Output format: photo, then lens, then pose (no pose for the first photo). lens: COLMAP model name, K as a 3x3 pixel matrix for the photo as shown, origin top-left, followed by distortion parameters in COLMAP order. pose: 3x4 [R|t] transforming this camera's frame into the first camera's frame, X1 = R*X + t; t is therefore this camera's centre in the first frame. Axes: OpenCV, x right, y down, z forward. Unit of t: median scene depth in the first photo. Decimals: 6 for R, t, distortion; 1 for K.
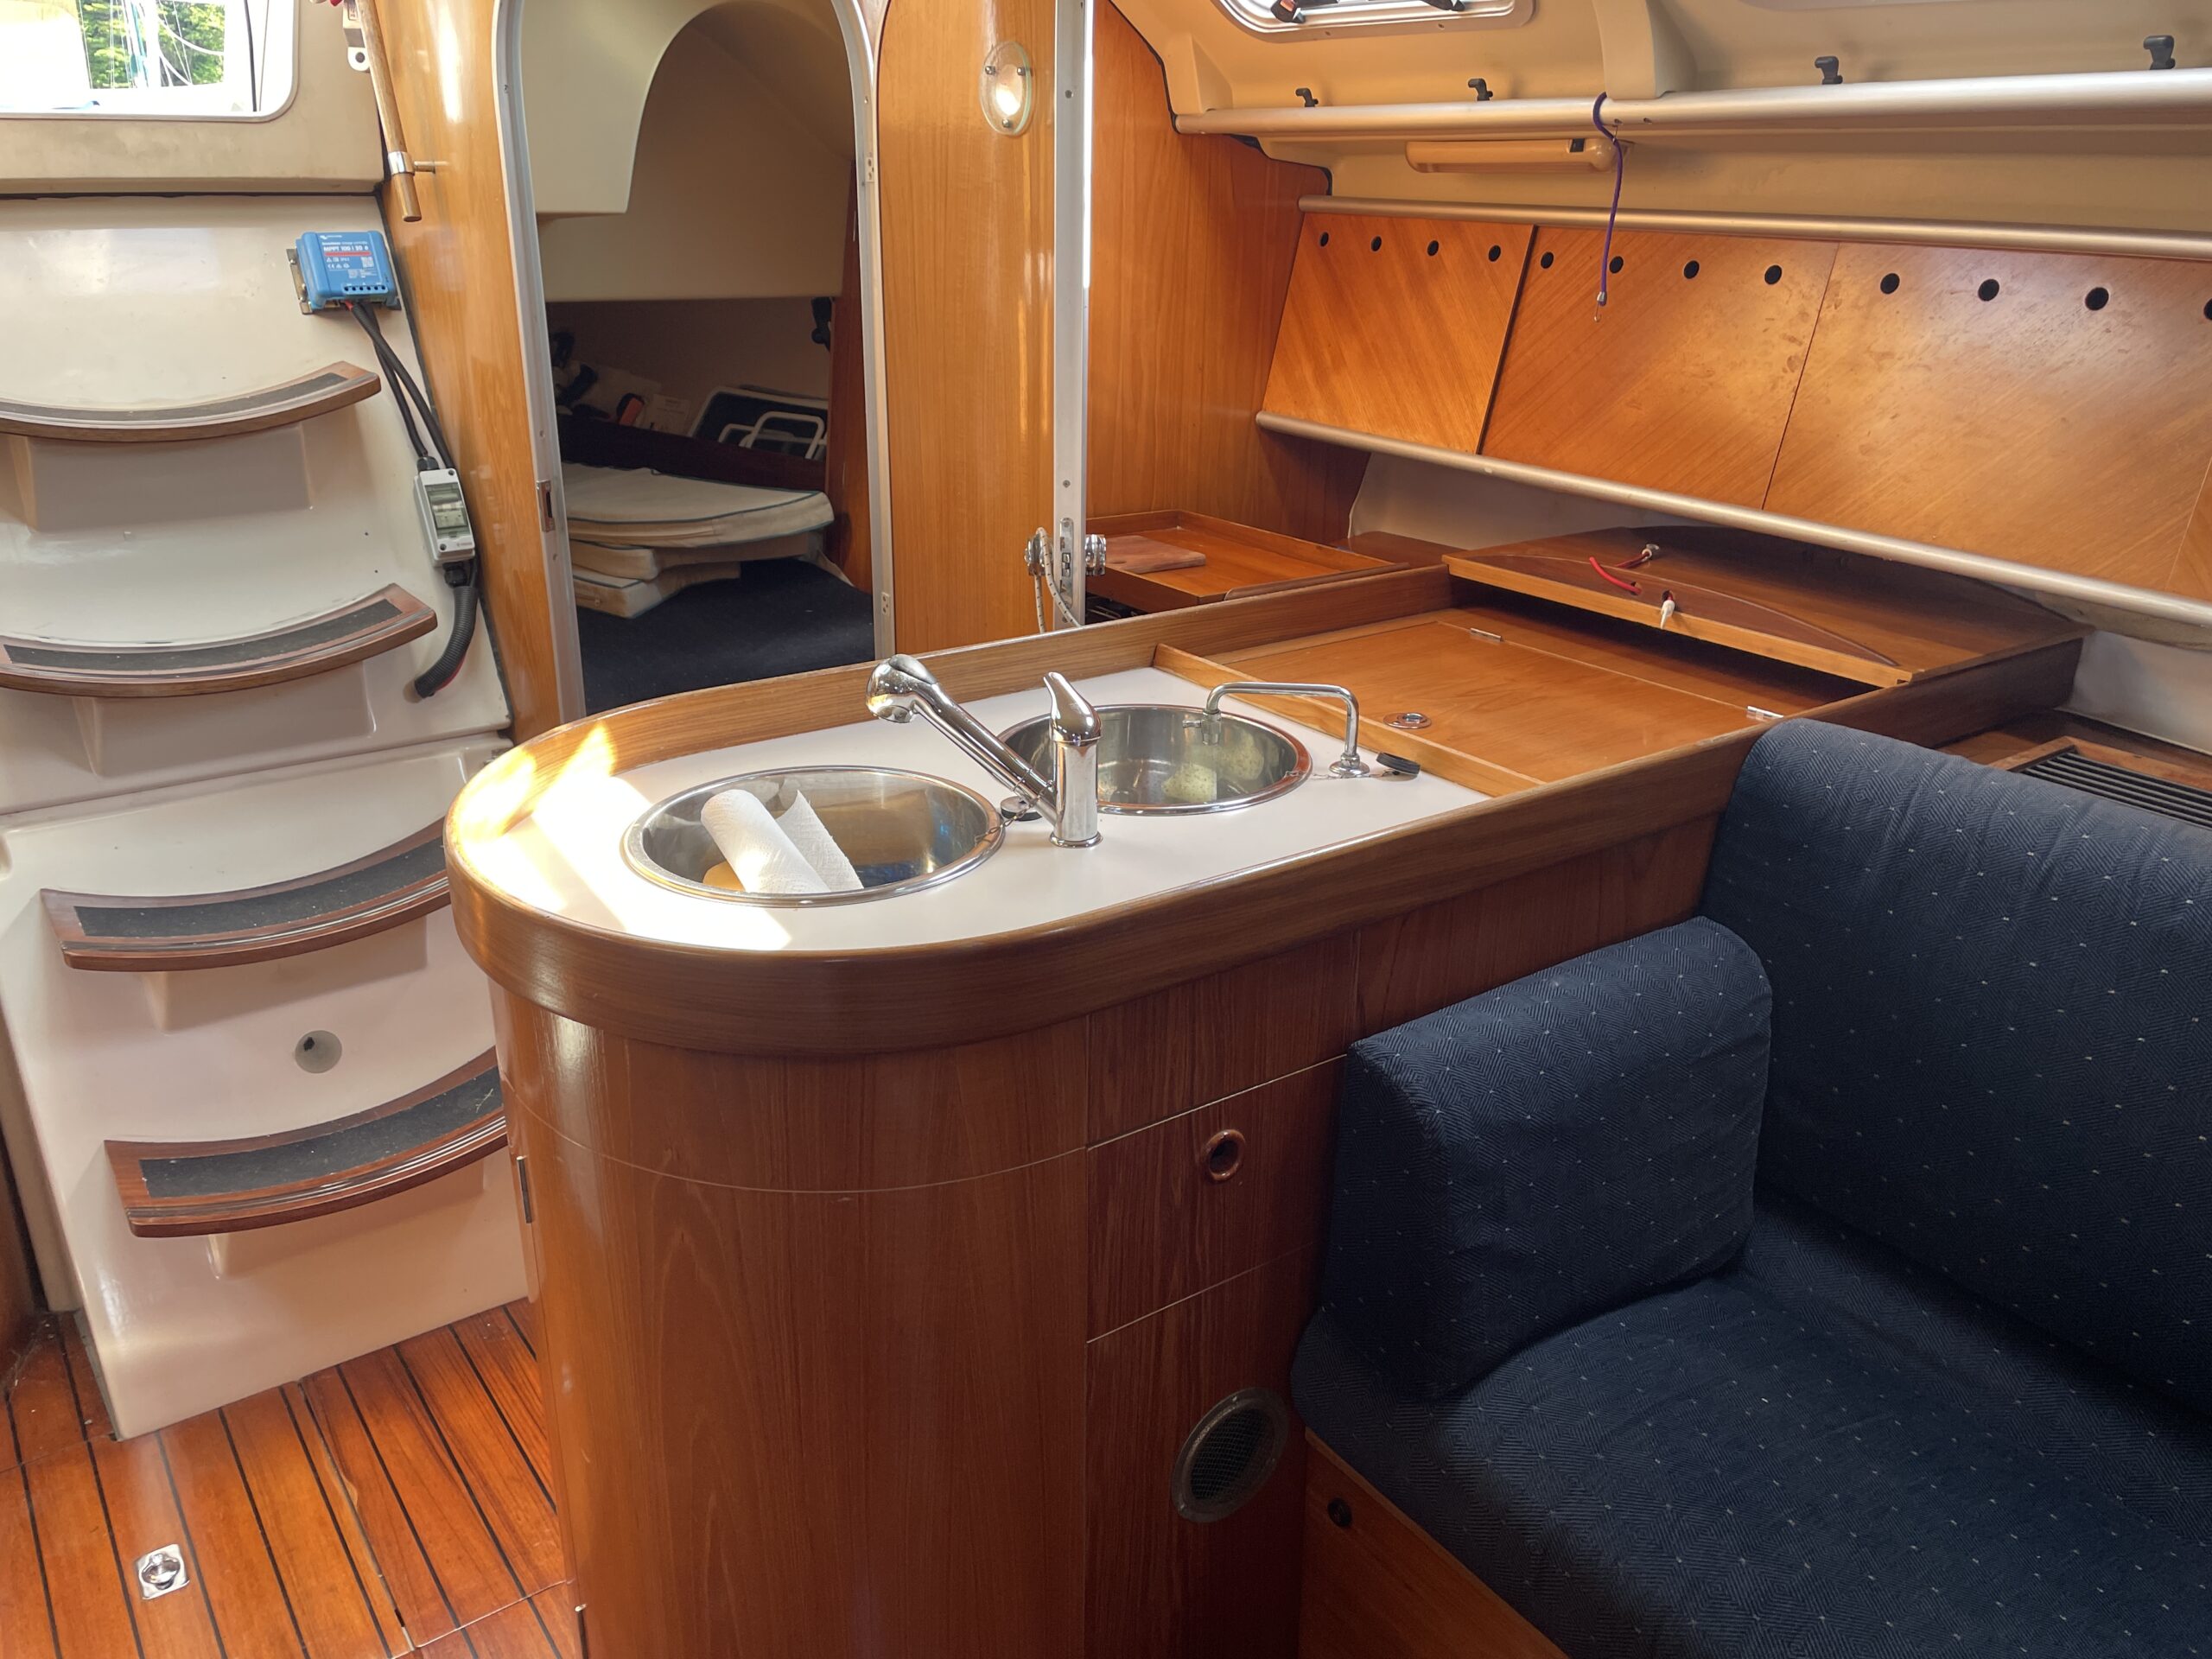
lens RADIAL K [[1702.5, 0, 1108.7], [0, 1702.5, 837.1], [0, 0, 1]] dist [0.084944, -0.113750]
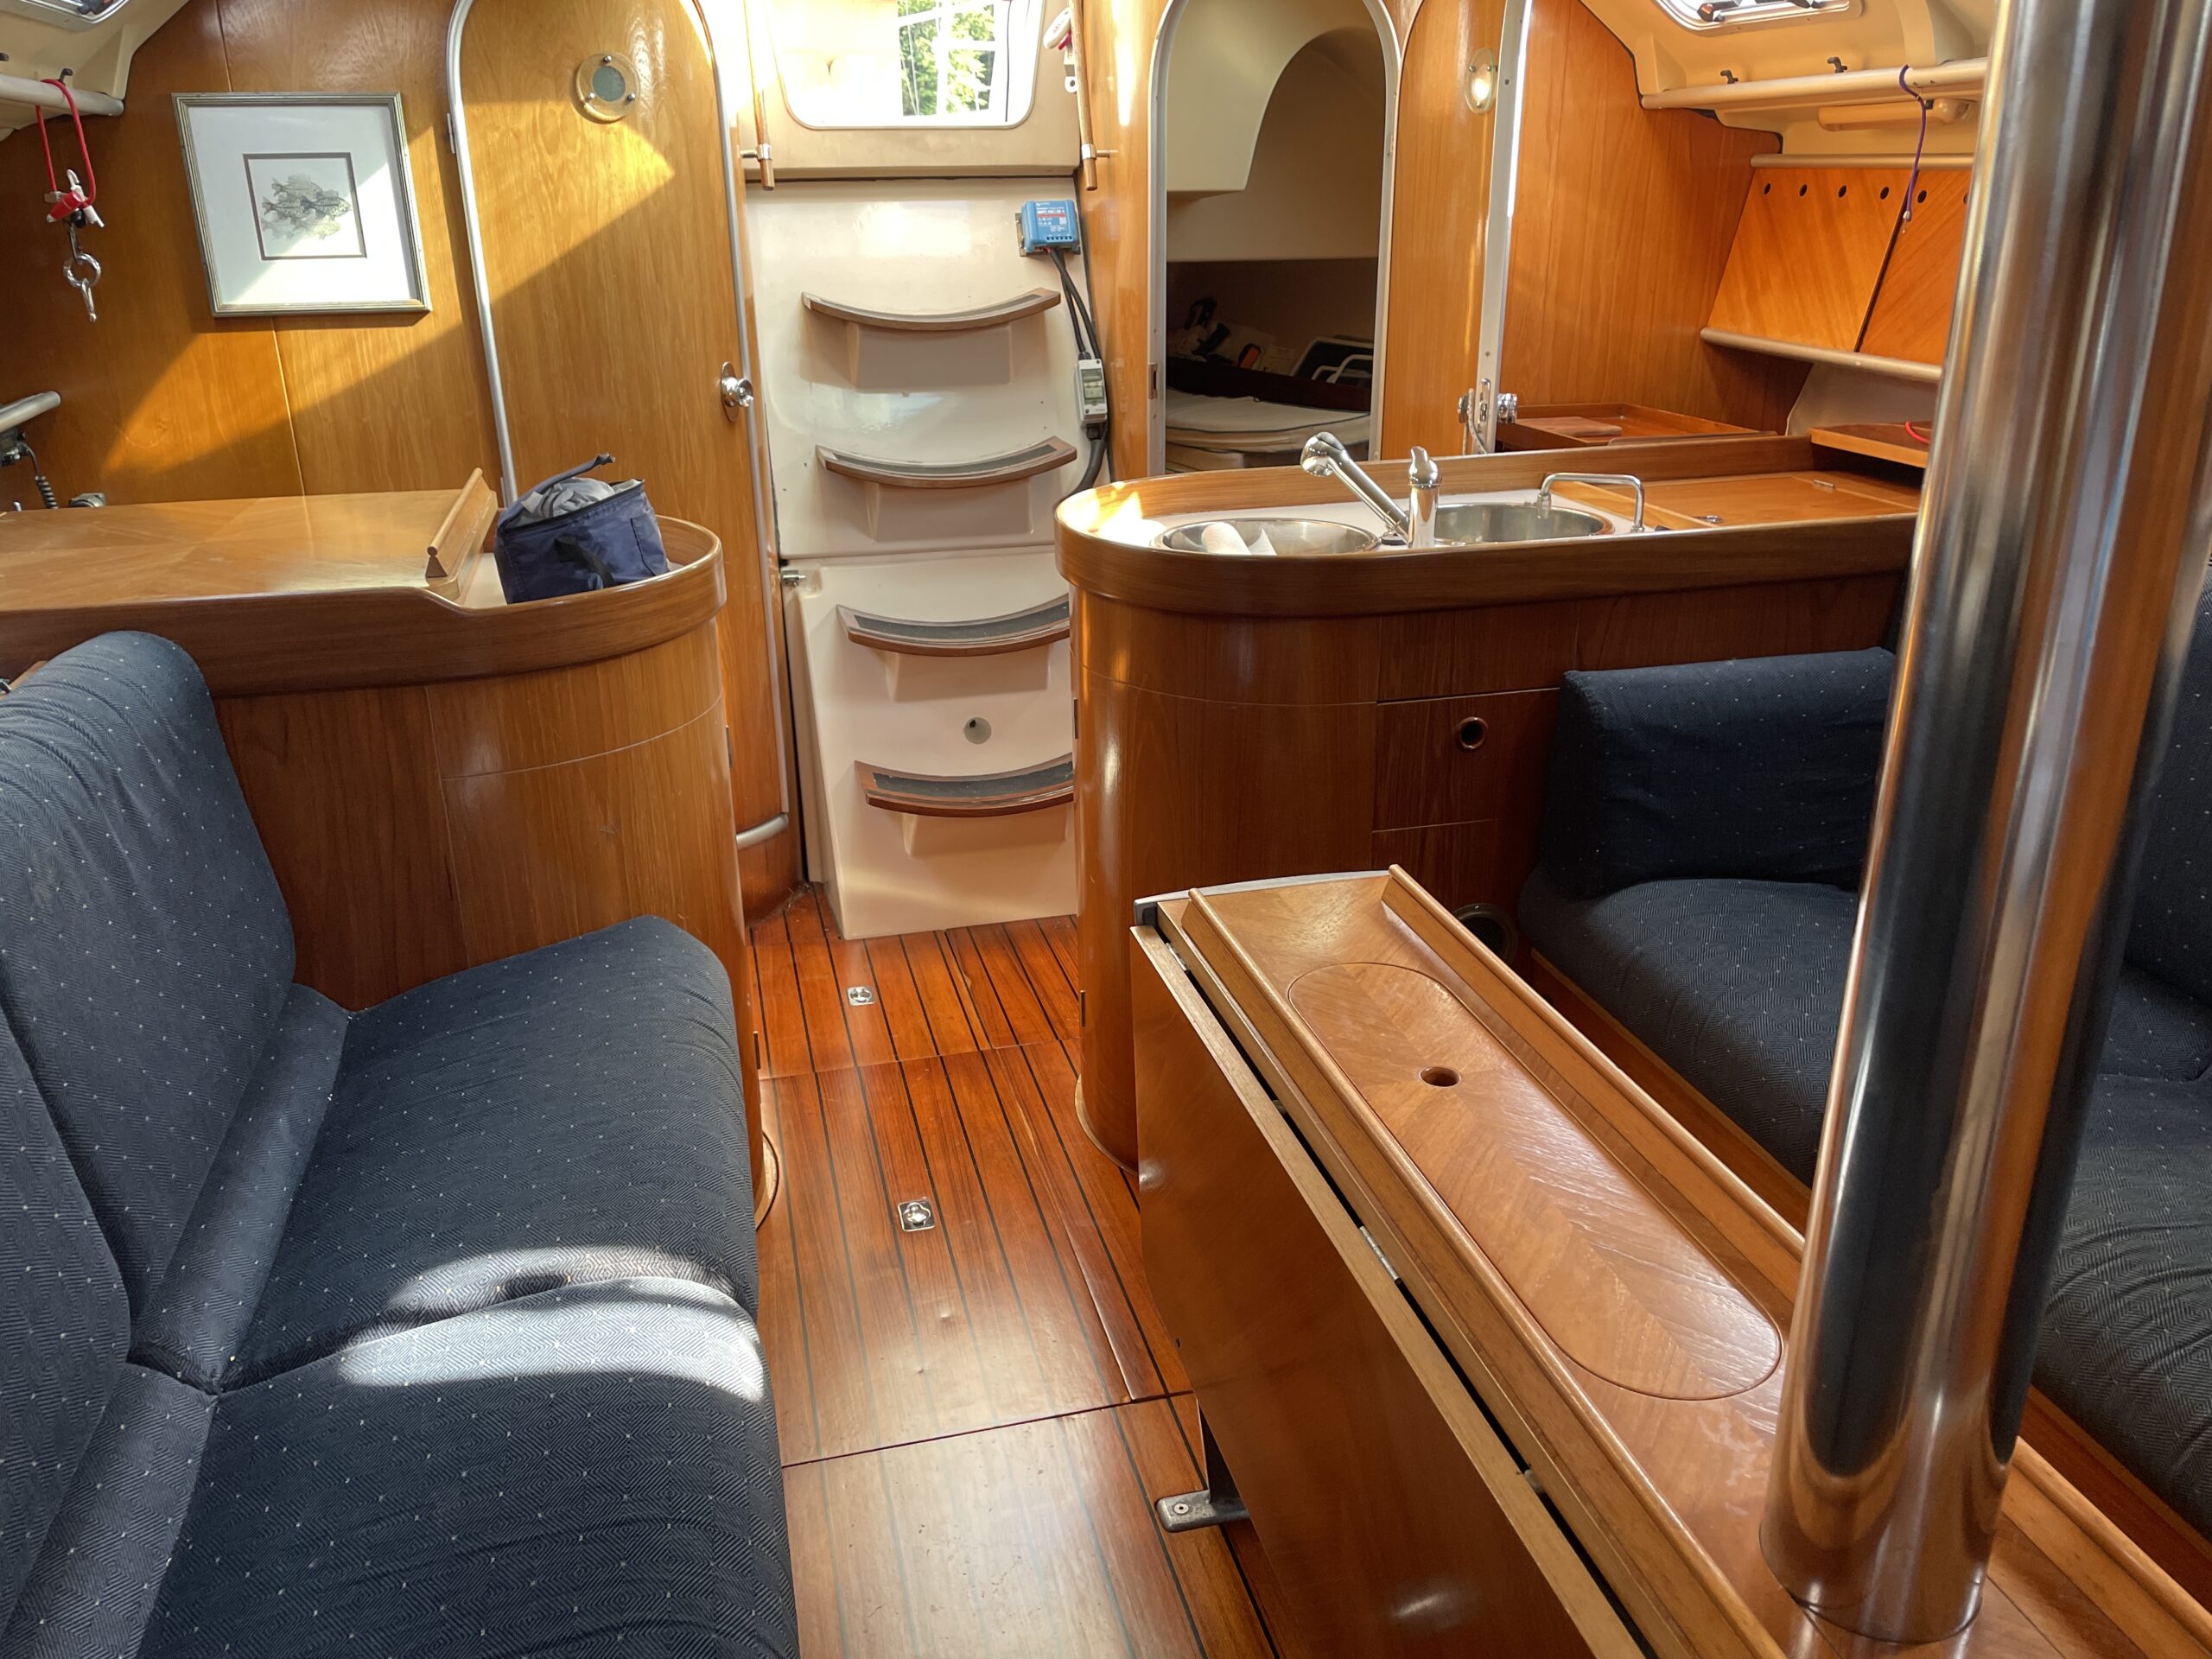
lens RADIAL K [[1702.5, 0, 1108.7], [0, 1702.5, 837.1], [0, 0, 1]] dist [0.084944, -0.113750]
pose [[0.930301, 0.107852, -0.350582, 0.194262], [-0.110105, 0.993827, 0.013565, 0.179052], [0.349881, 0.025981, 0.936434, -0.381057]]
